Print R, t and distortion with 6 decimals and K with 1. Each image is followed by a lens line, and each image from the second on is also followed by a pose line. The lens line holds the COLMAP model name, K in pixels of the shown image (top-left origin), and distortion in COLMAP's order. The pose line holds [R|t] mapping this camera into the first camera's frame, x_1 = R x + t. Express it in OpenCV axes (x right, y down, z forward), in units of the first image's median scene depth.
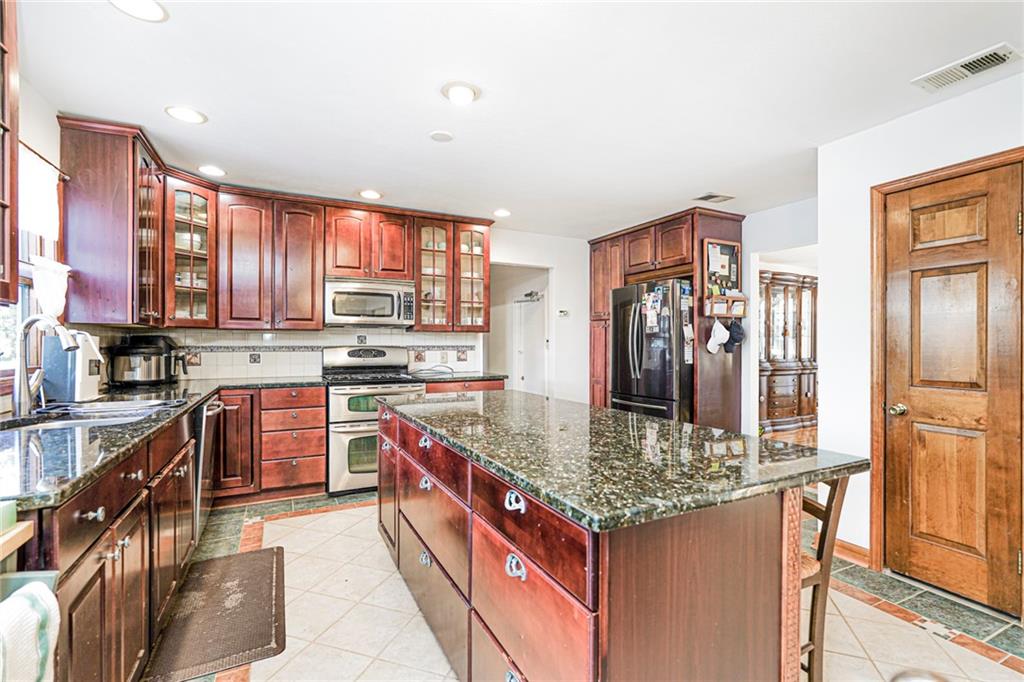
lens RADIAL K [[470.6, 0, 523.3], [0, 470.6, 342.3], [0, 0, 1]] dist [-0.000350, 0.000291]
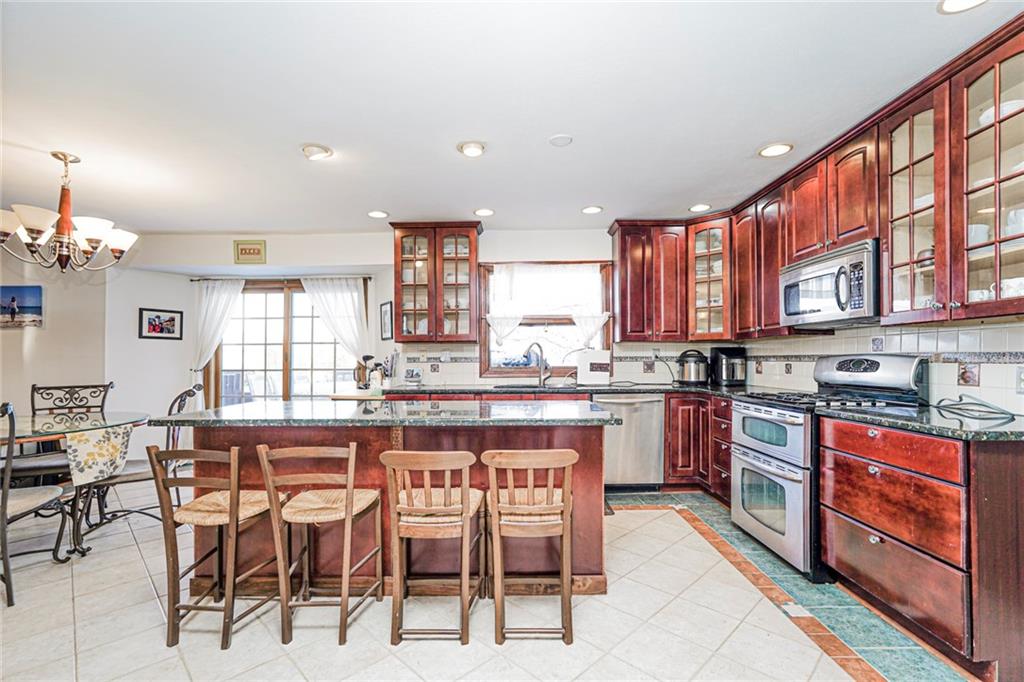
lens RADIAL K [[462.7, 0, 508.3], [0, 462.7, 354.4], [0, 0, 1]] dist [-0.009512, -0.000135]
pose [[-0.458686, -0.008145, -0.888561, 0.472060], [0.002295, 0.999944, -0.010350, 0.013636], [0.888596, -0.006786, -0.458641, 0.882339]]
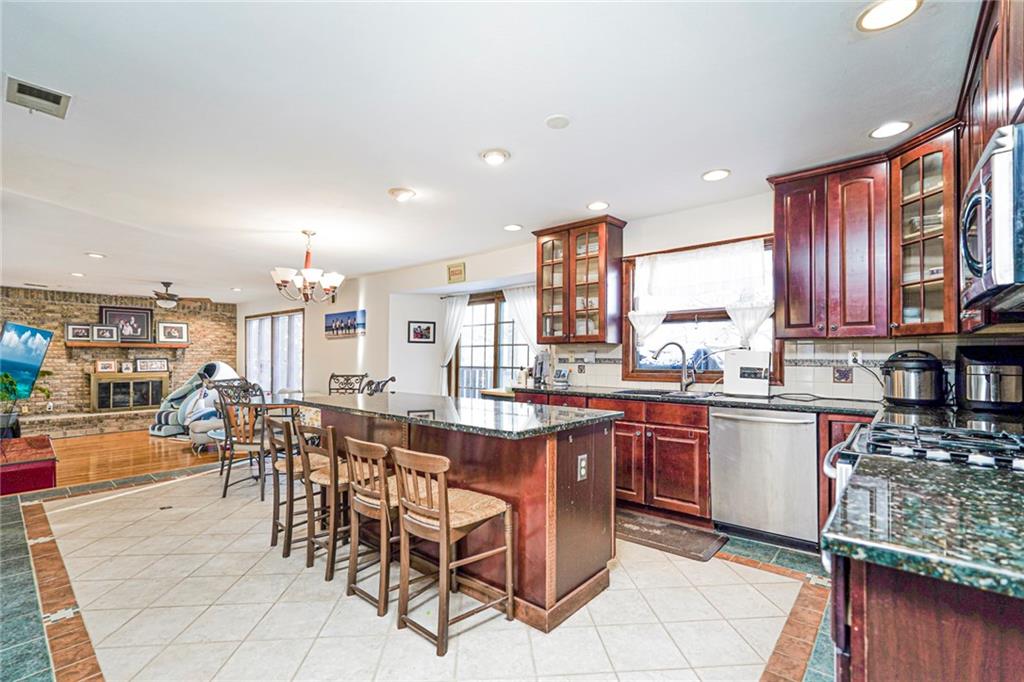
lens RADIAL K [[454.8, 0, 510.4], [0, 454.8, 350.0], [0, 0, 1]] dist [-0.007598, 0.000055]
pose [[-0.926584, -0.009087, -0.375979, 0.143087], [-0.004558, 0.999906, -0.012932, 0.004148], [0.376061, -0.010269, -0.926538, 1.158047]]
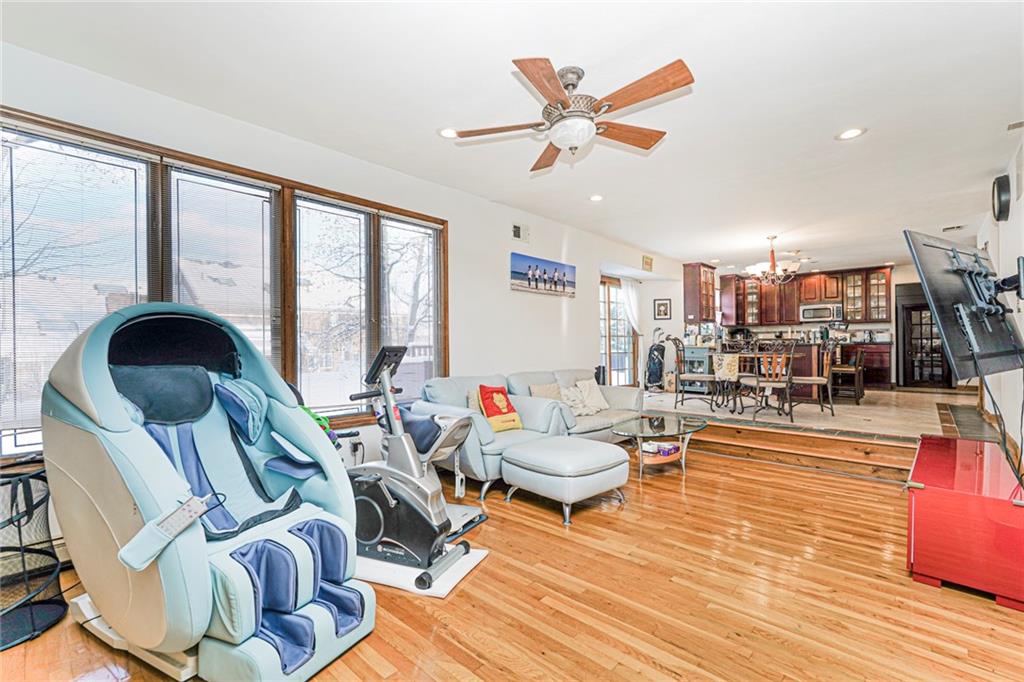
lens RADIAL K [[454.8, 0, 510.4], [0, 454.8, 350.0], [0, 0, 1]] dist [-0.007598, 0.000055]
pose [[0.360352, 0.002660, -0.932813, 1.253864], [0.005341, 0.999974, 0.004915, 0.087800], [0.932801, -0.006753, 0.360328, -1.305430]]
